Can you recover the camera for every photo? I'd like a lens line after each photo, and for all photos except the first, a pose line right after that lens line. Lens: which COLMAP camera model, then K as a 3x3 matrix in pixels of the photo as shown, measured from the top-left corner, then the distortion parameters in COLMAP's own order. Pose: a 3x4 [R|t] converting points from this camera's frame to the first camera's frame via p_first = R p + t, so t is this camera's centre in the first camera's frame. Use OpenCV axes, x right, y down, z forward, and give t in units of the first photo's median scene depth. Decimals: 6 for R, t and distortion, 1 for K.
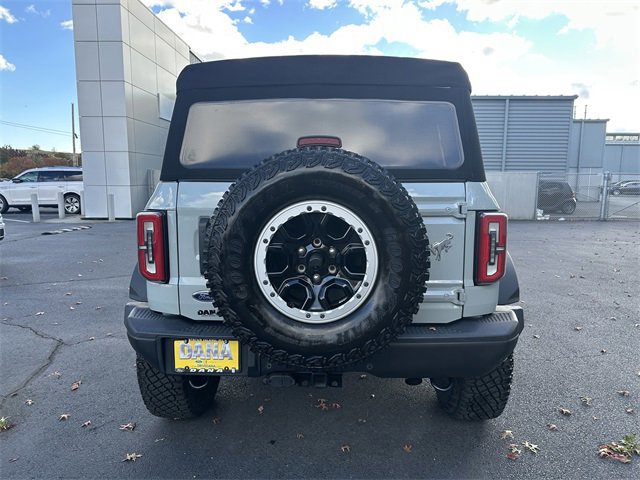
lens RADIAL K [[444.9, 0, 305.7], [0, 444.9, 236.9], [0, 0, 1]] dist [0.078745, -0.093735]
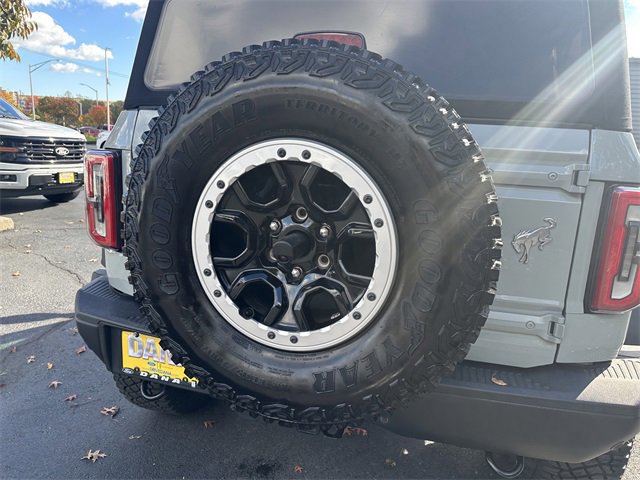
lens RADIAL K [[444.9, 0, 305.7], [0, 444.9, 236.9], [0, 0, 1]] dist [0.078745, -0.093735]
pose [[0.976054, 0.098270, -0.194064, 0.151872], [-0.083247, 0.992972, 0.084128, -0.008039], [0.200967, -0.065958, 0.977375, 0.430774]]
